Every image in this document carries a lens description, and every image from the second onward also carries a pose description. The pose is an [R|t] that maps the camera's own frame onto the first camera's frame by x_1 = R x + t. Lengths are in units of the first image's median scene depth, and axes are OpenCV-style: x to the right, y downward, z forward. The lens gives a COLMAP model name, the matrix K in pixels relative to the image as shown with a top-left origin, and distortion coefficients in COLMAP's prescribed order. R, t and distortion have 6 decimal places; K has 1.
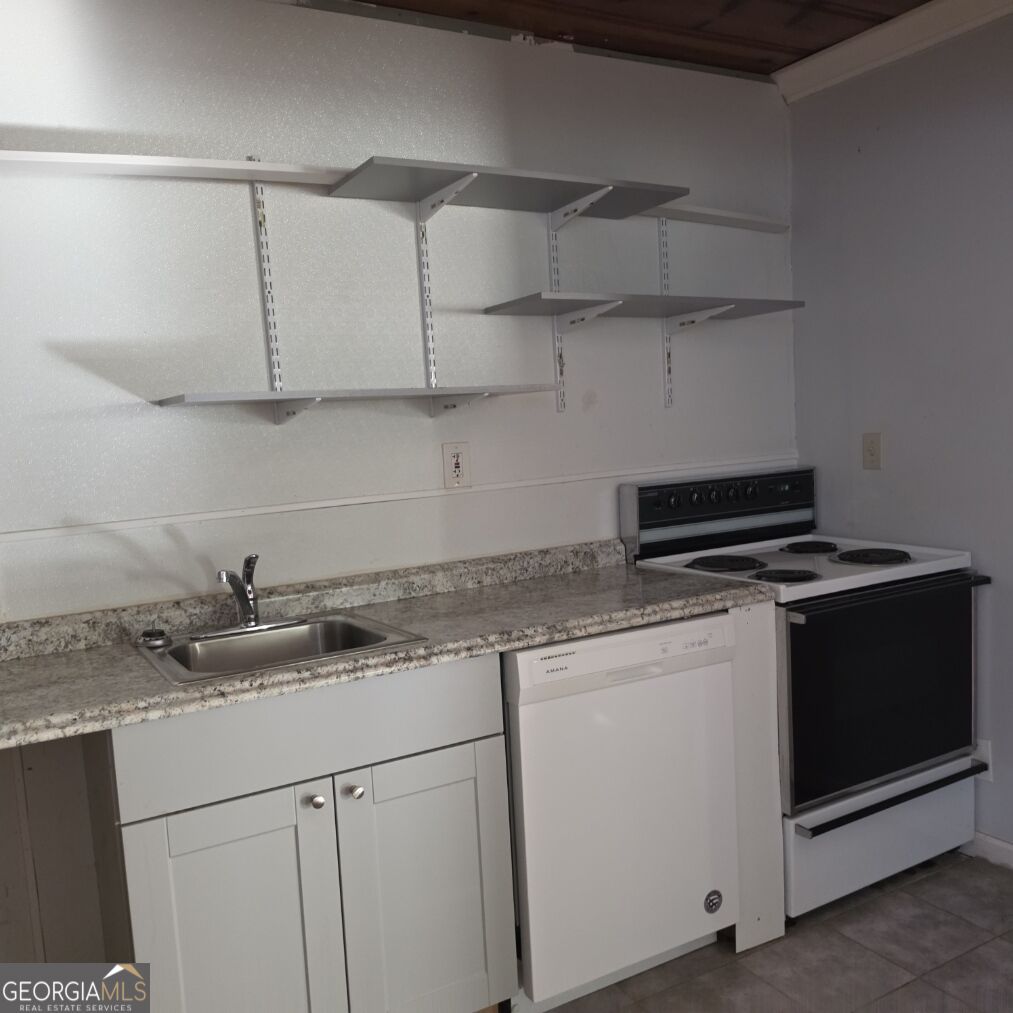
lens RADIAL K [[960.9, 0, 506.5], [0, 960.9, 506.5], [0, 0, 1]] dist [0.188103, -0.370708]
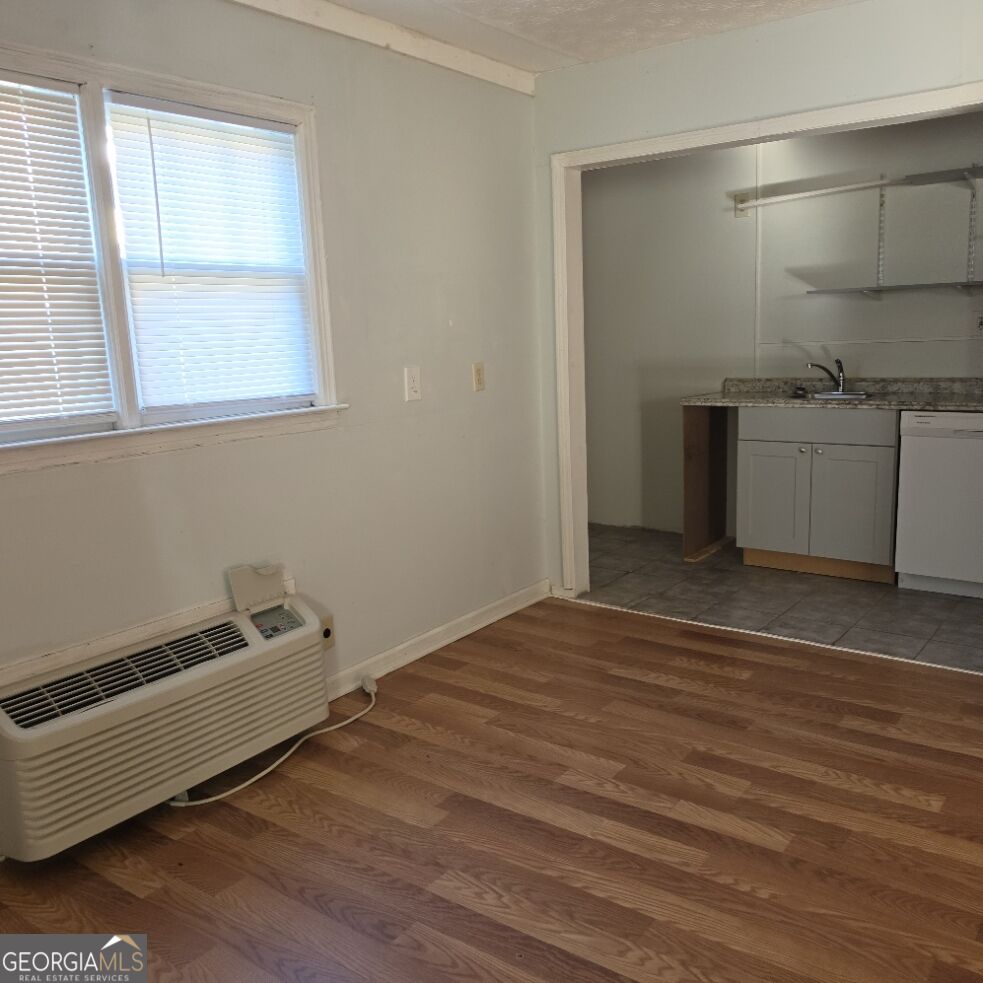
lens RADIAL K [[865.9, 0, 491.5], [0, 865.9, 491.5], [0, 0, 1]] dist [0.003373, 0.003349]
pose [[0.406391, 0.209109, -0.889449, 1.110095], [-0.061819, 0.977521, 0.201569, -0.006838], [0.911605, -0.026931, 0.410183, -0.516129]]
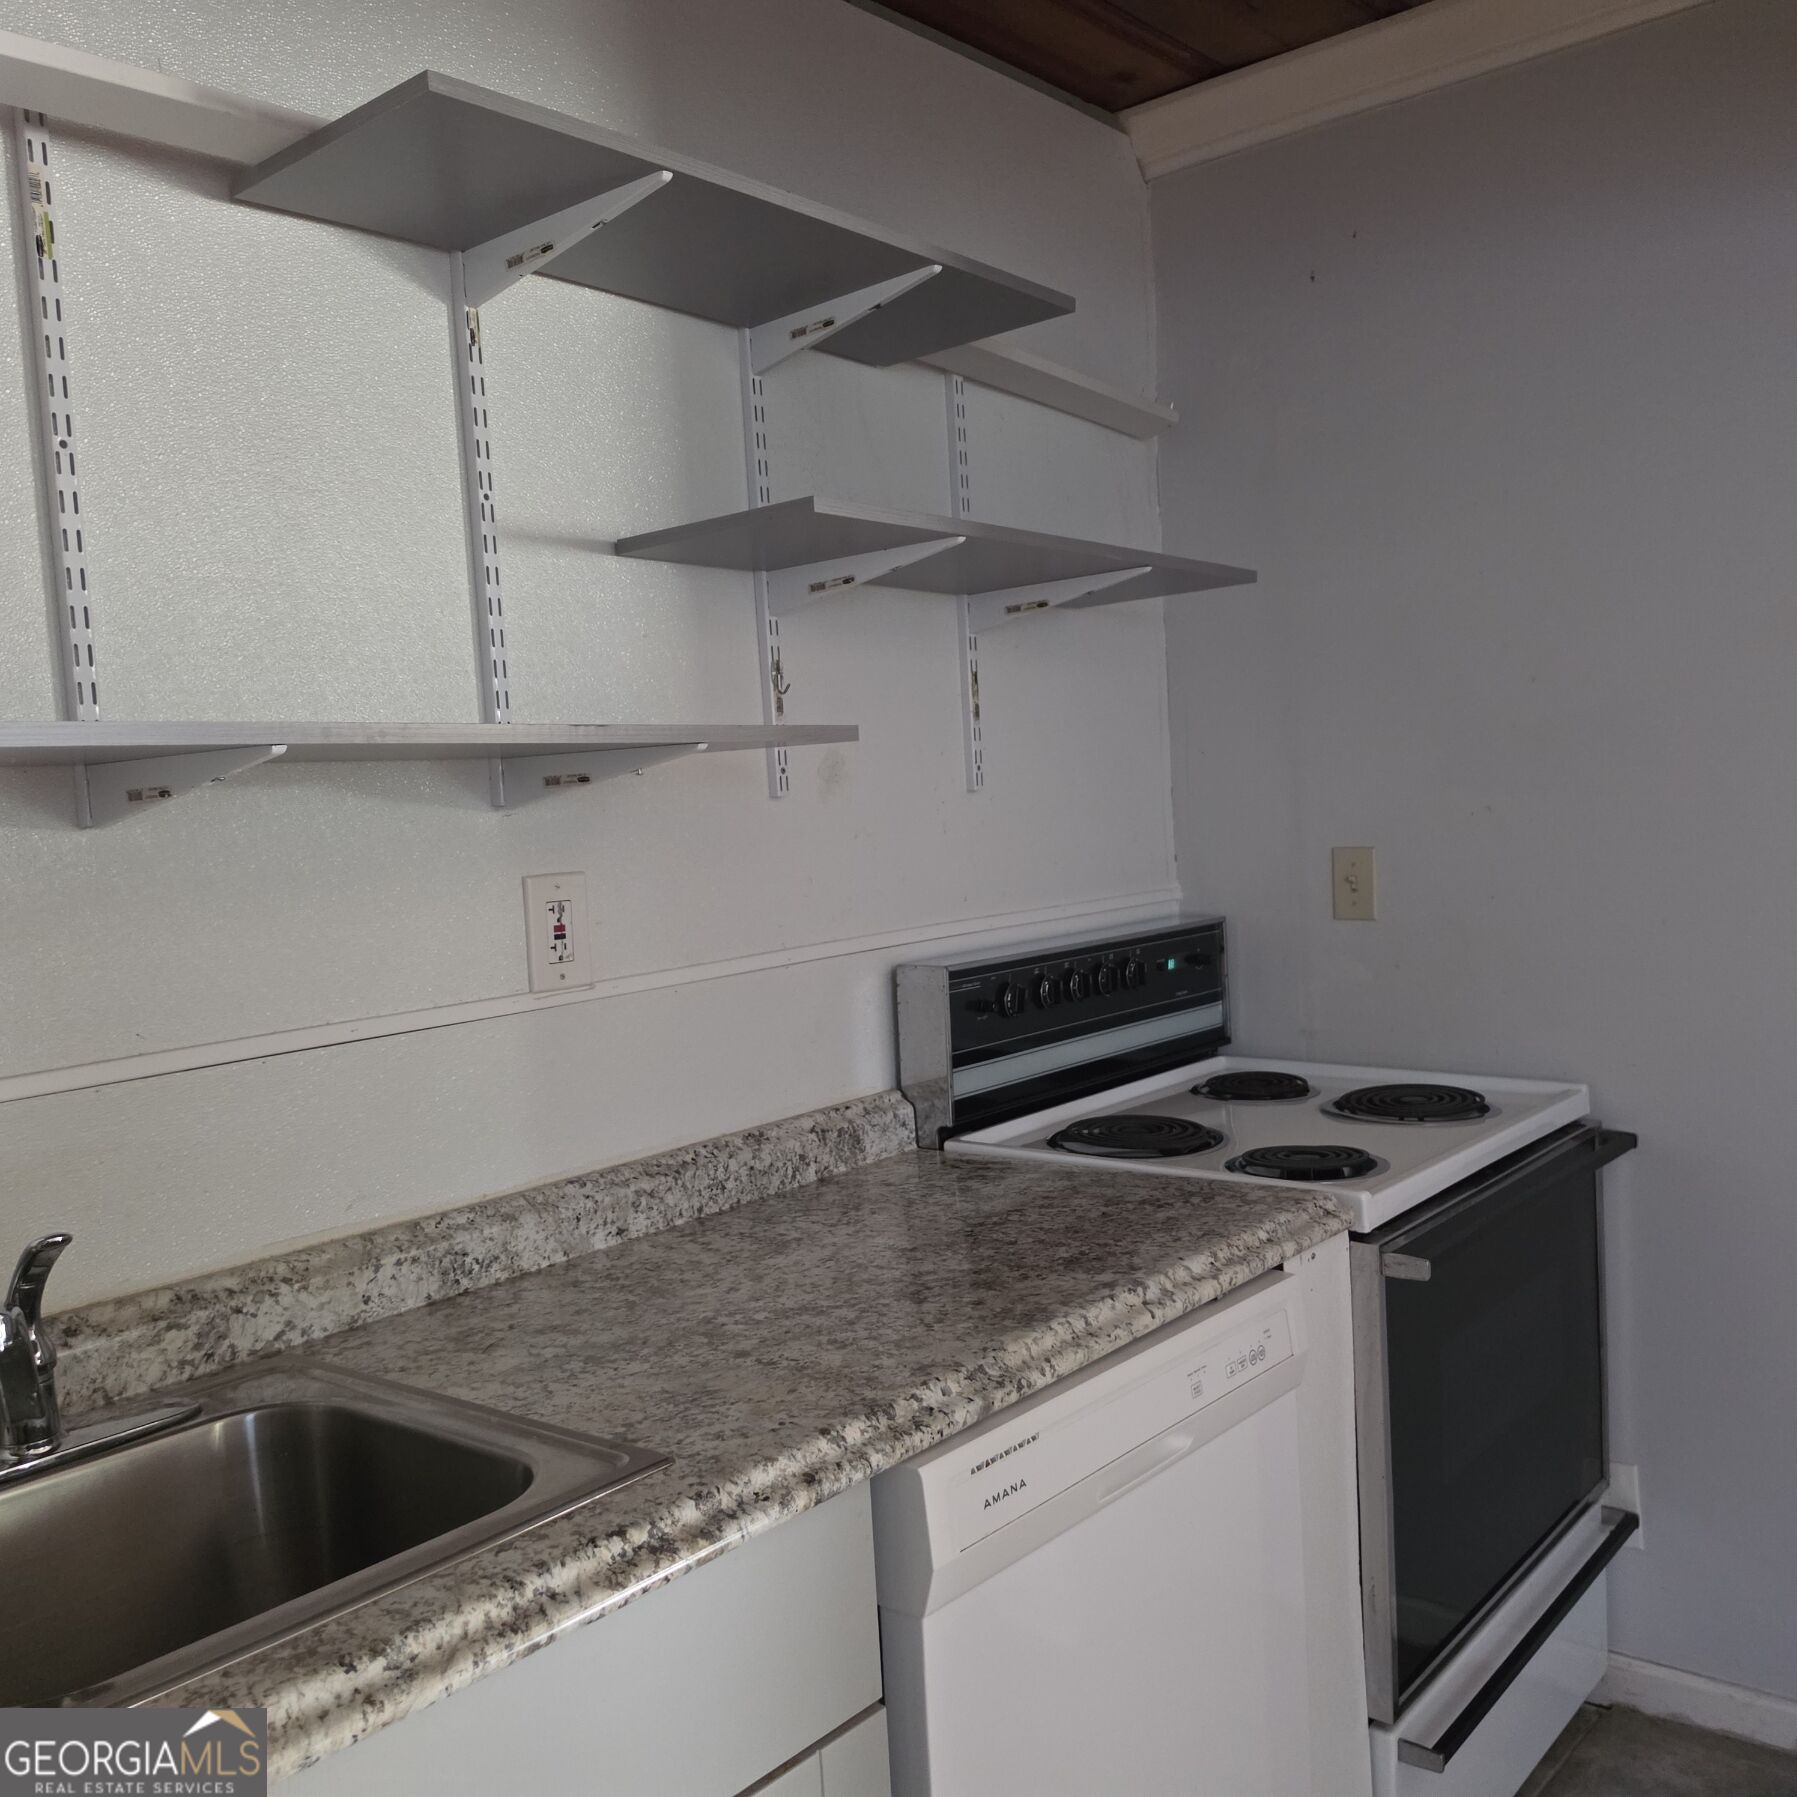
lens RADIAL K [[1714.0, 0, 898.5], [0, 1714.0, 898.5], [0, 0, 1]] dist [0.119460, -0.191333]
pose [[0.941238, -0.016398, 0.337346, -0.162291], [0.032970, 0.998511, -0.043456, -0.022498], [-0.336131, 0.052025, 0.940377, 0.308301]]
